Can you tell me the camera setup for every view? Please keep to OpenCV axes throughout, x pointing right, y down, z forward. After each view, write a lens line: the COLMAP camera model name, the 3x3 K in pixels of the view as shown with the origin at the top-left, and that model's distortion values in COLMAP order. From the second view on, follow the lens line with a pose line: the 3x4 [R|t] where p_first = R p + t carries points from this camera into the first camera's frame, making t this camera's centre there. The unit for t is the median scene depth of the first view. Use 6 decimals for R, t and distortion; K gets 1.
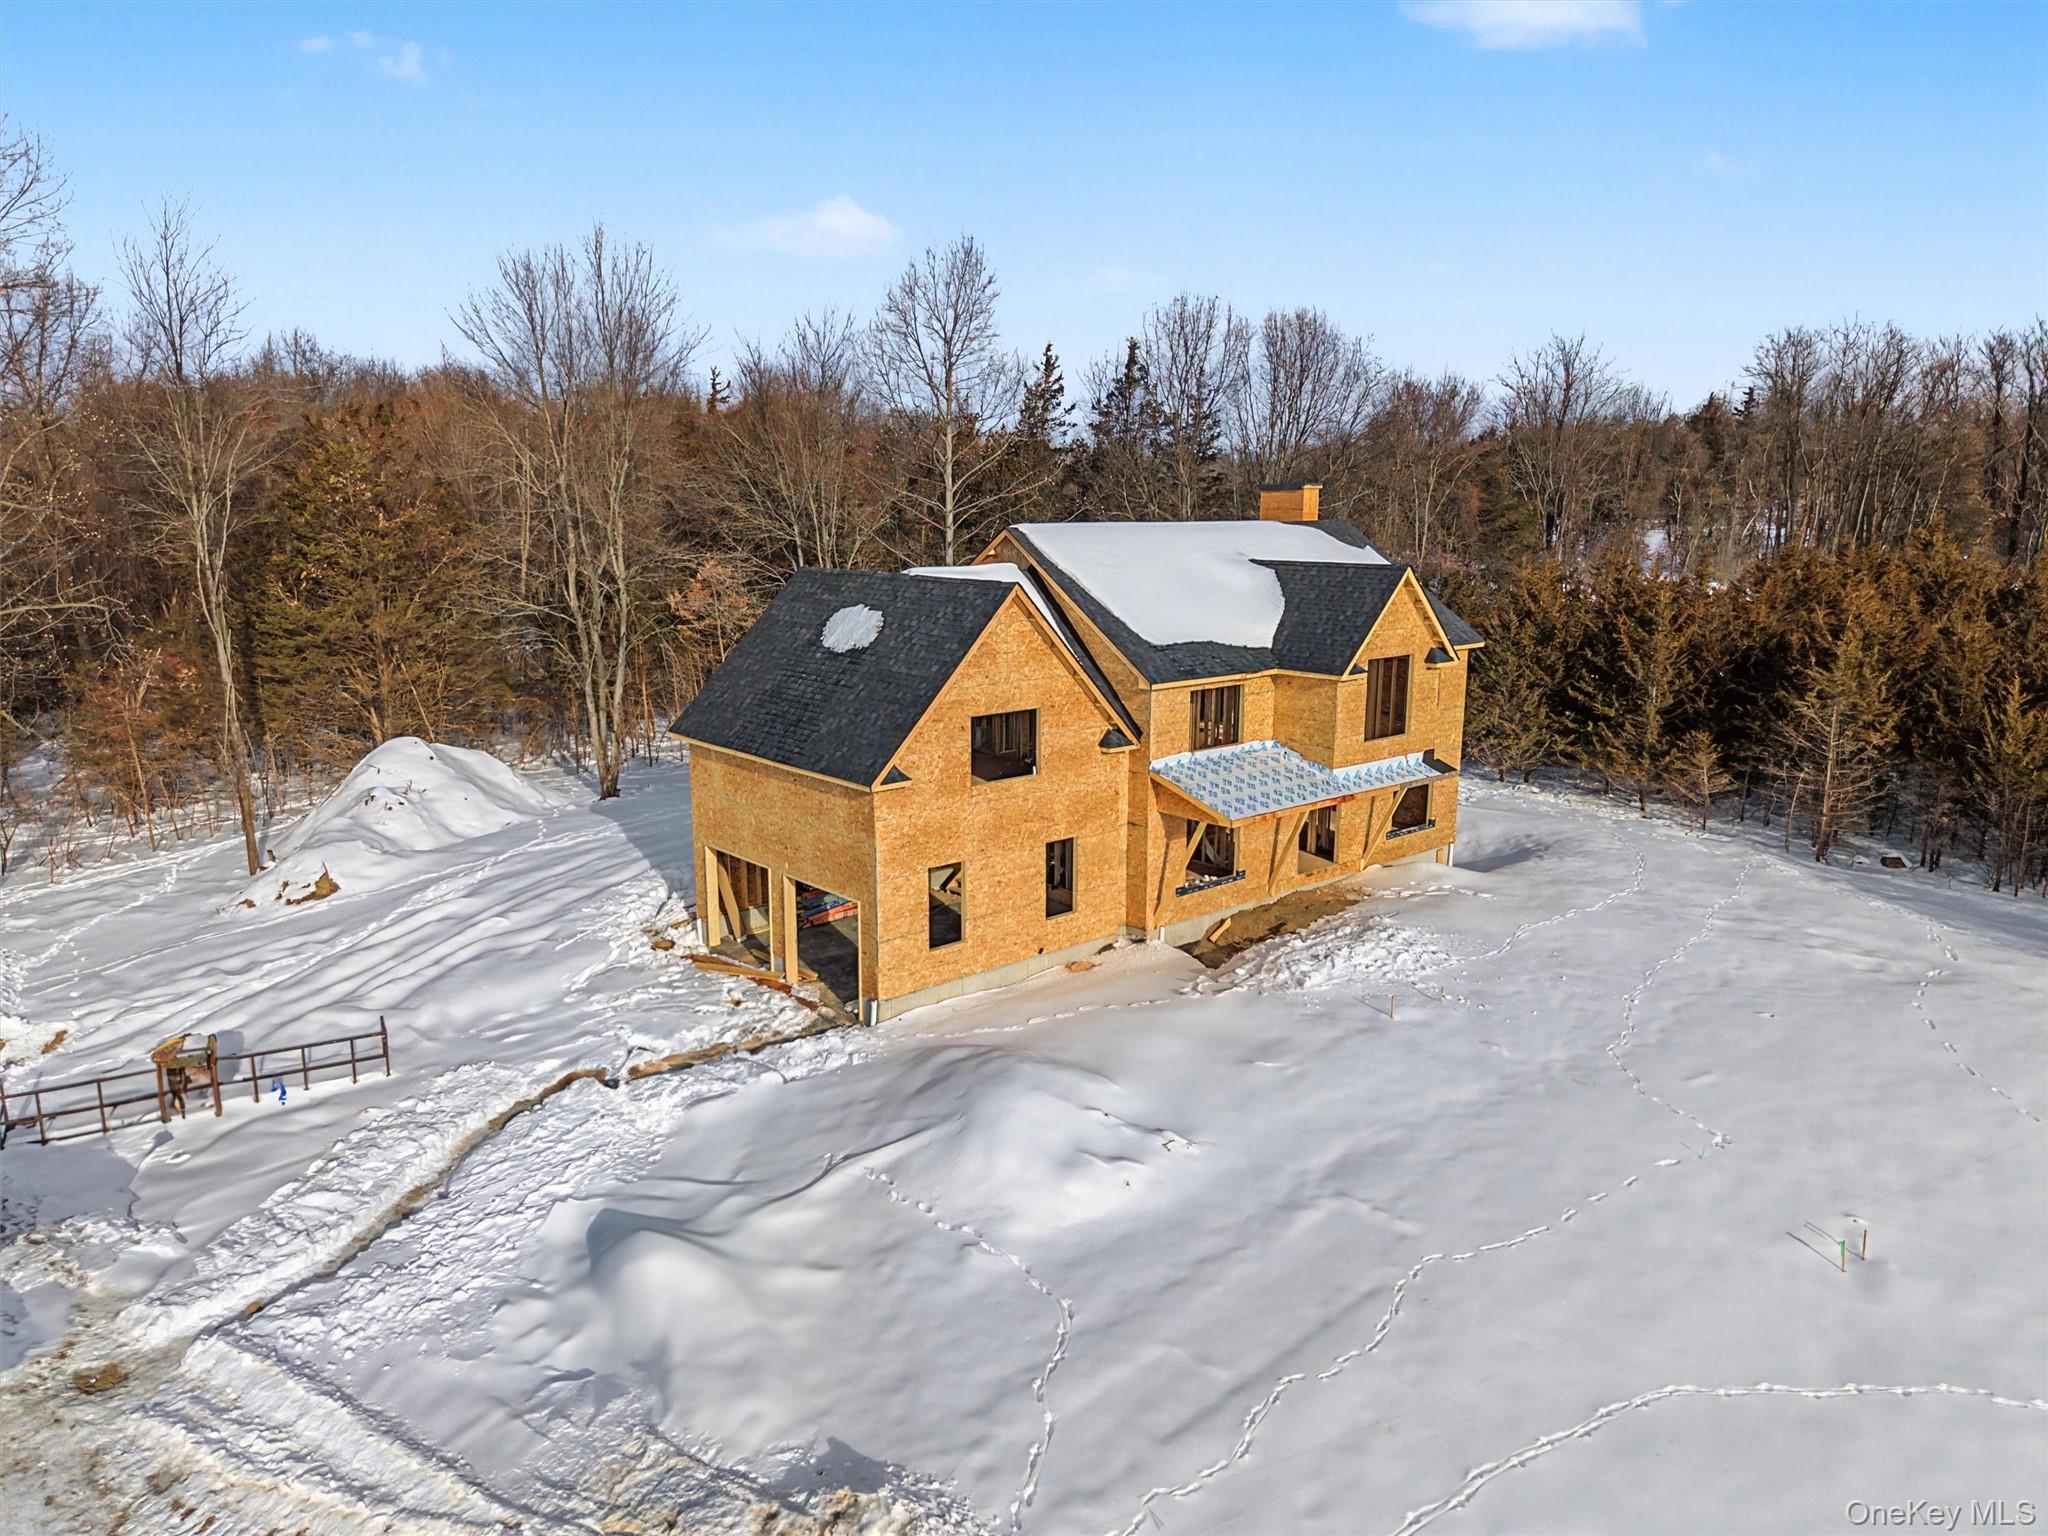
lens RADIAL K [[1374.8, 0, 1020.7], [0, 1374.8, 768.0], [0, 0, 1]] dist [0.017366, -0.021932]
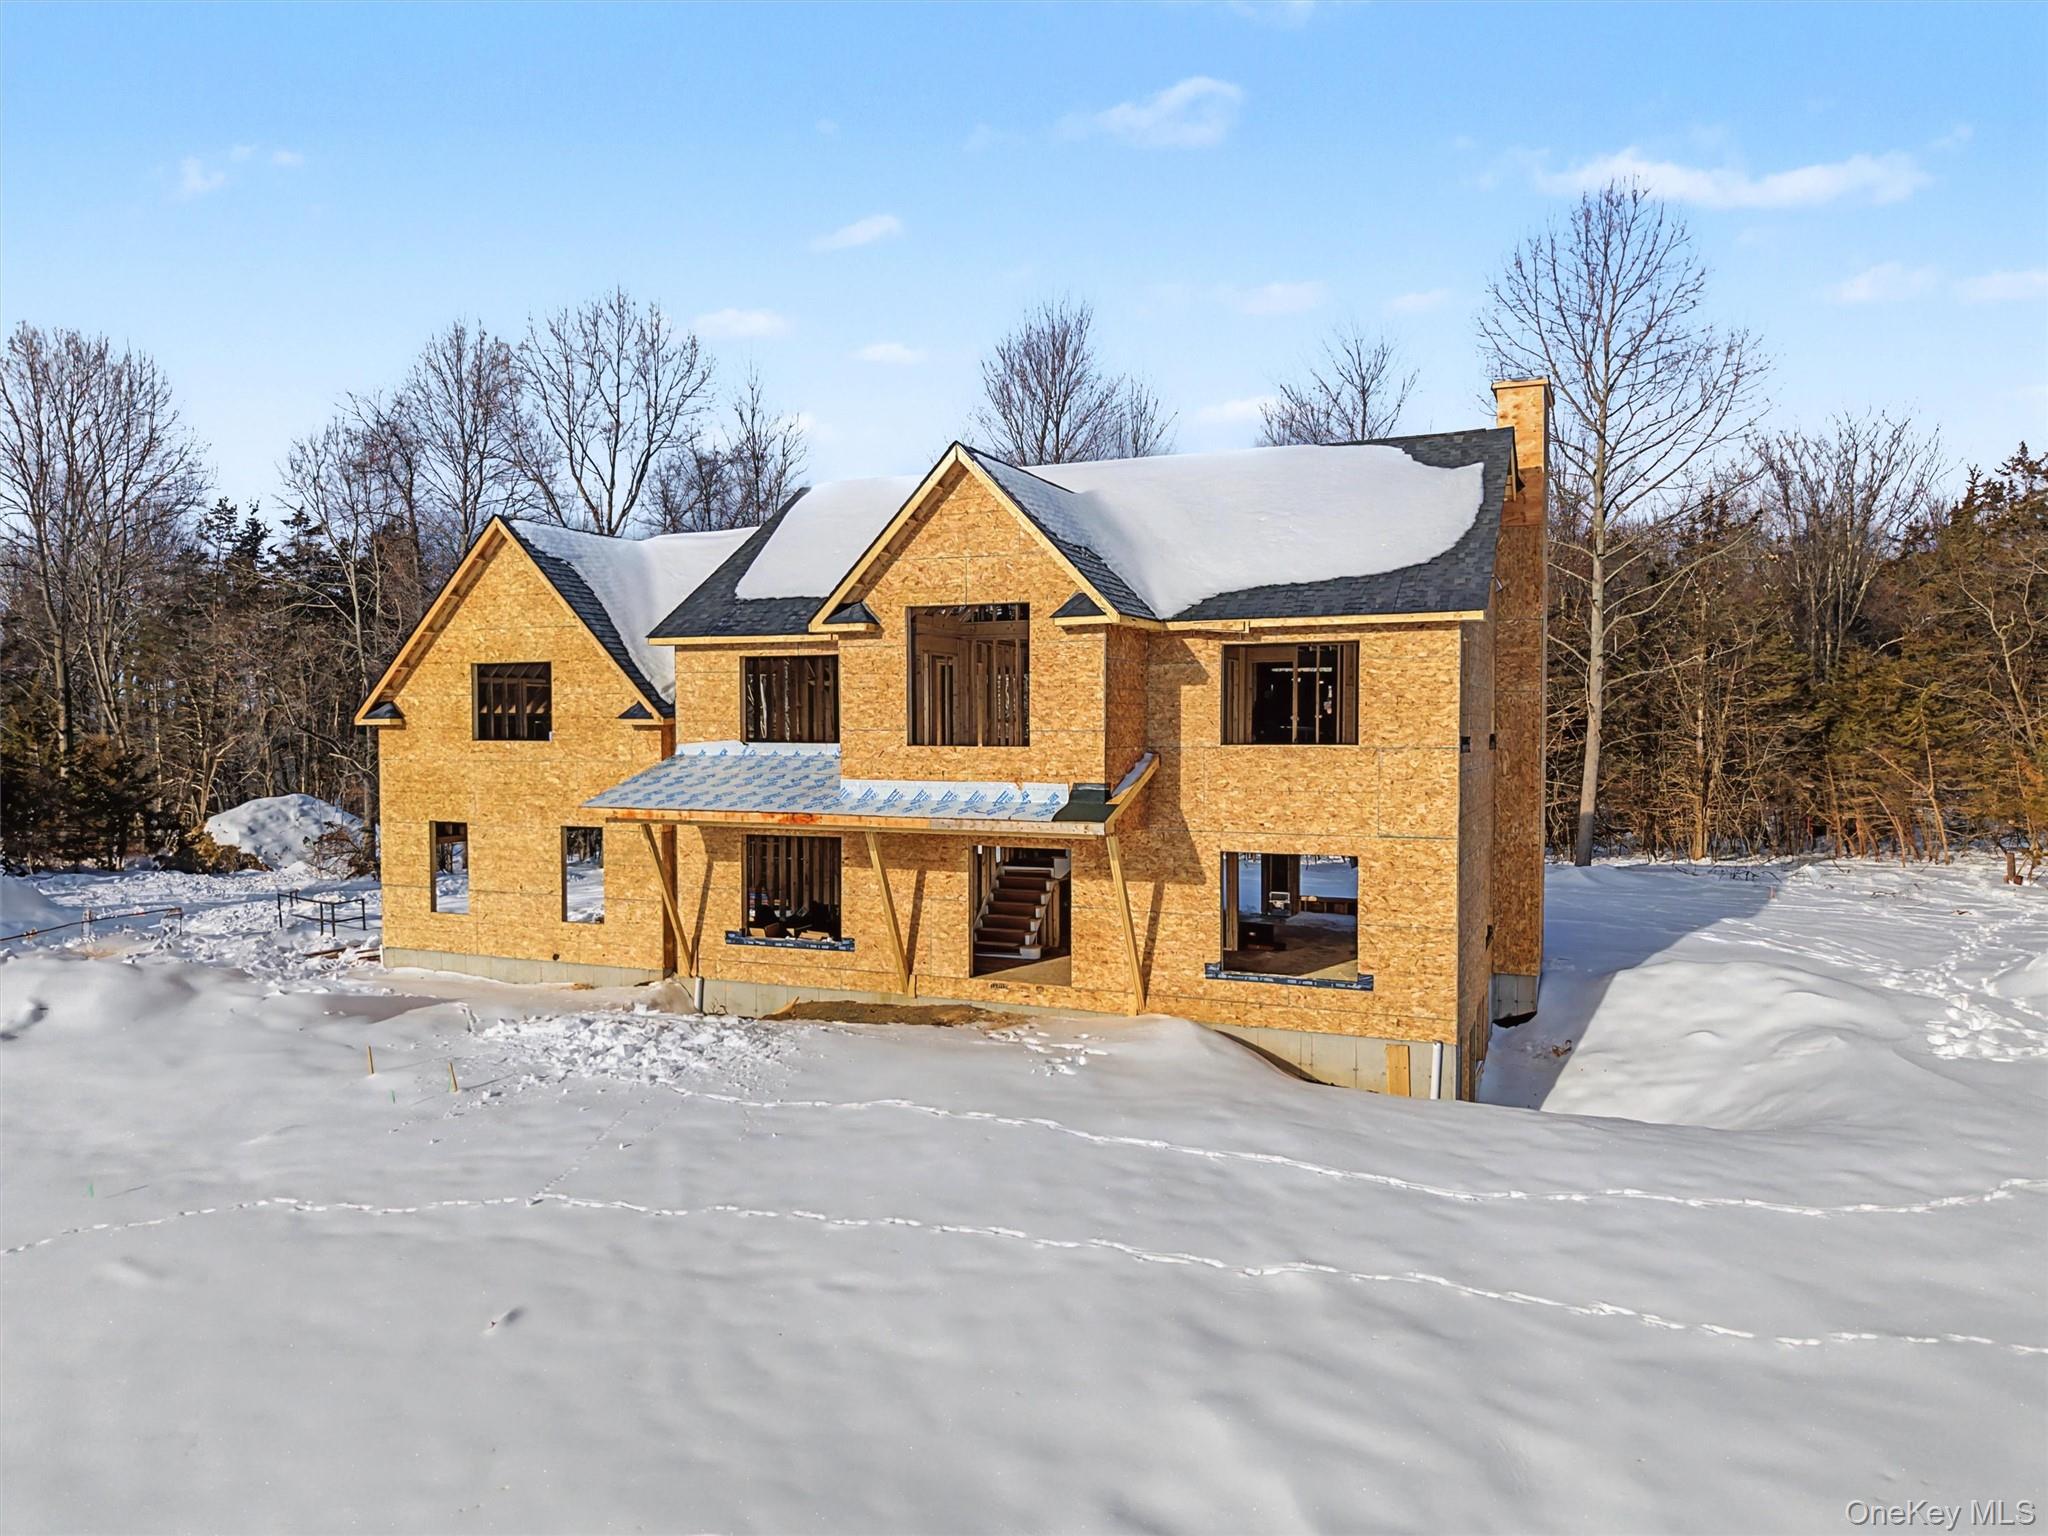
lens RADIAL K [[1374.8, 0, 1017.8], [0, 1374.8, 782.9], [0, 0, 1]] dist [0.017366, -0.021932]
pose [[0.429280, 0.037416, -0.902396, 0.910228], [-0.172618, 0.984122, -0.041311, 0.015806], [0.886522, 0.173504, 0.428923, 0.885848]]
